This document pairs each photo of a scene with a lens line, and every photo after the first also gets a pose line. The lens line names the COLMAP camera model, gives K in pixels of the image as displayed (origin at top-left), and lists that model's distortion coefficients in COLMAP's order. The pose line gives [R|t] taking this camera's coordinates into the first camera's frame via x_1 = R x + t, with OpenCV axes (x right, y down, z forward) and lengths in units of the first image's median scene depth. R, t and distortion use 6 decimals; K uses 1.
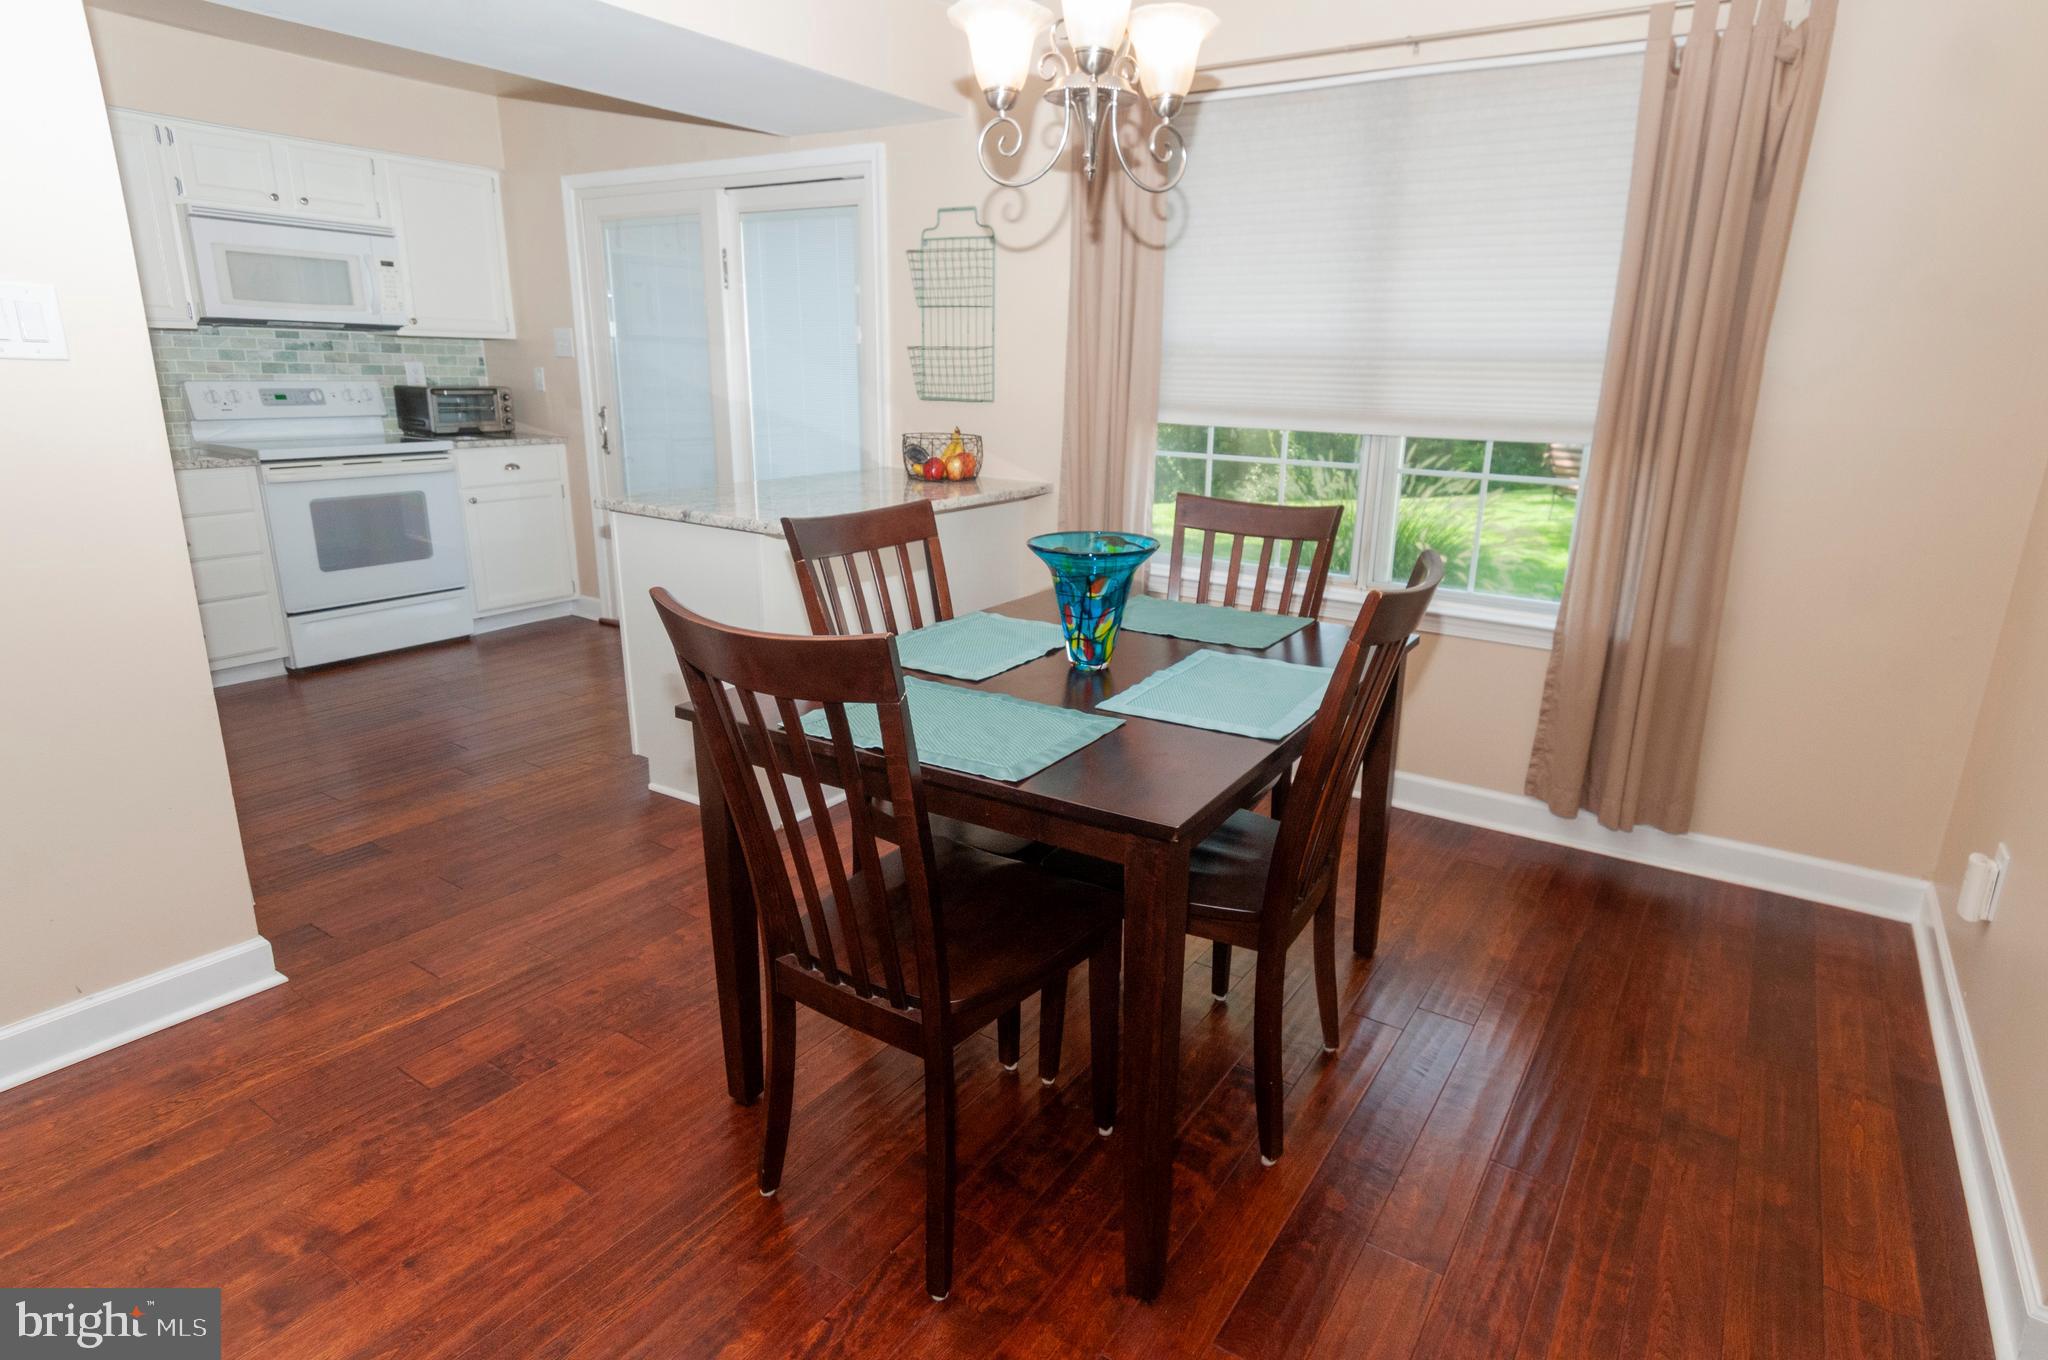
lens RADIAL K [[1088.9, 0, 1083.5], [0, 1088.9, 670.3], [0, 0, 1]] dist [-0.000771, 0.009059]
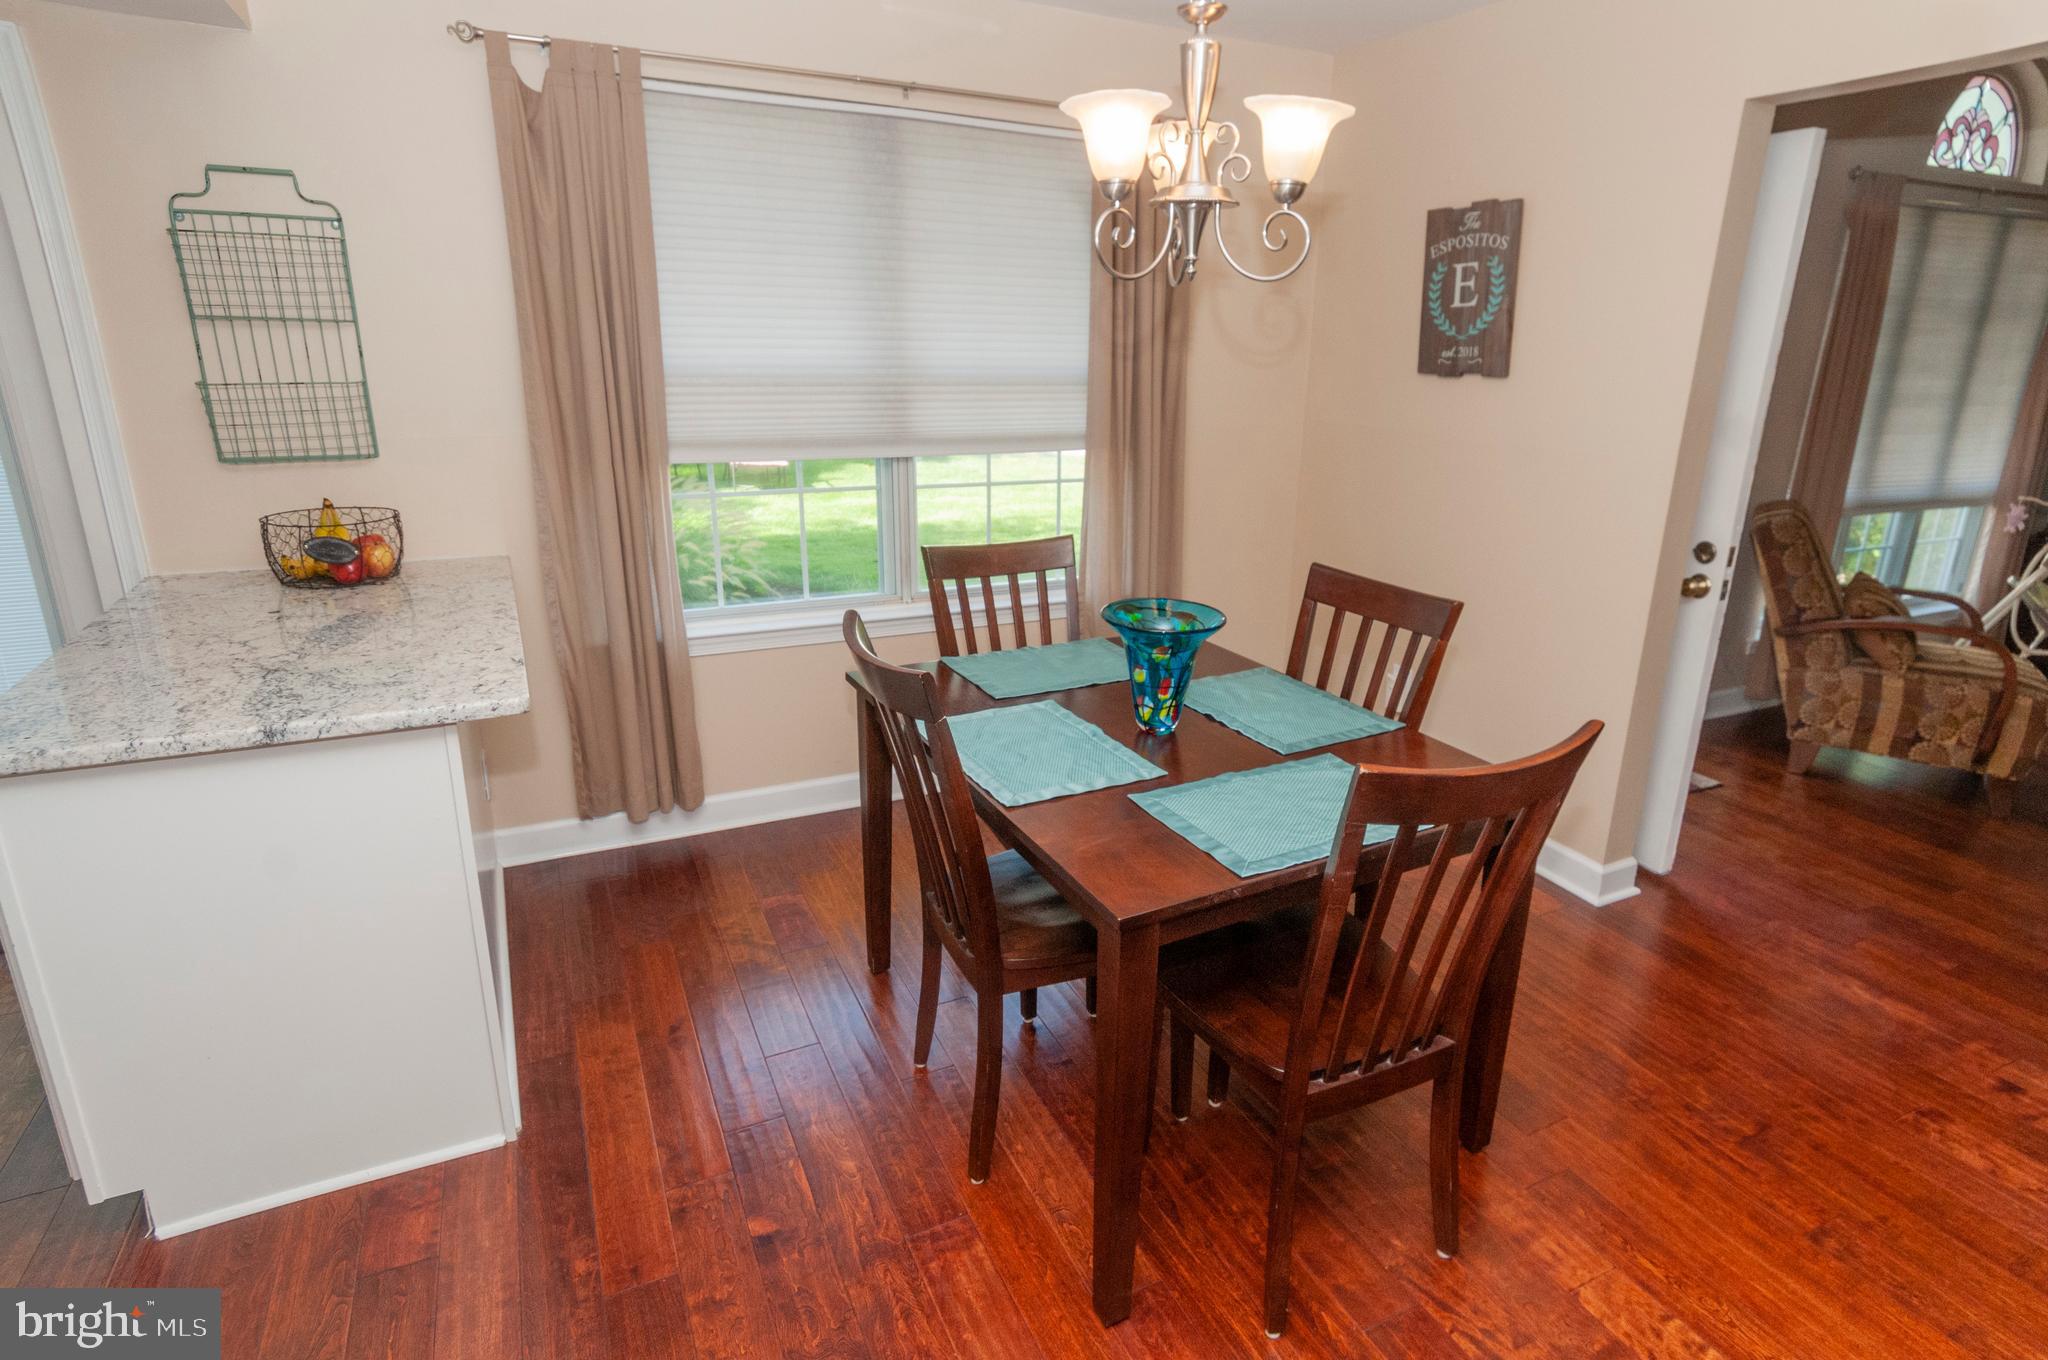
lens RADIAL K [[1088.9, 0, 1083.5], [0, 1088.9, 670.3], [0, 0, 1]] dist [-0.000771, 0.009059]
pose [[0.514191, -0.268072, 0.814706, -0.754425], [0.224794, 0.958815, 0.173614, -0.221391], [-0.827693, 0.093870, 0.553275, 0.405206]]
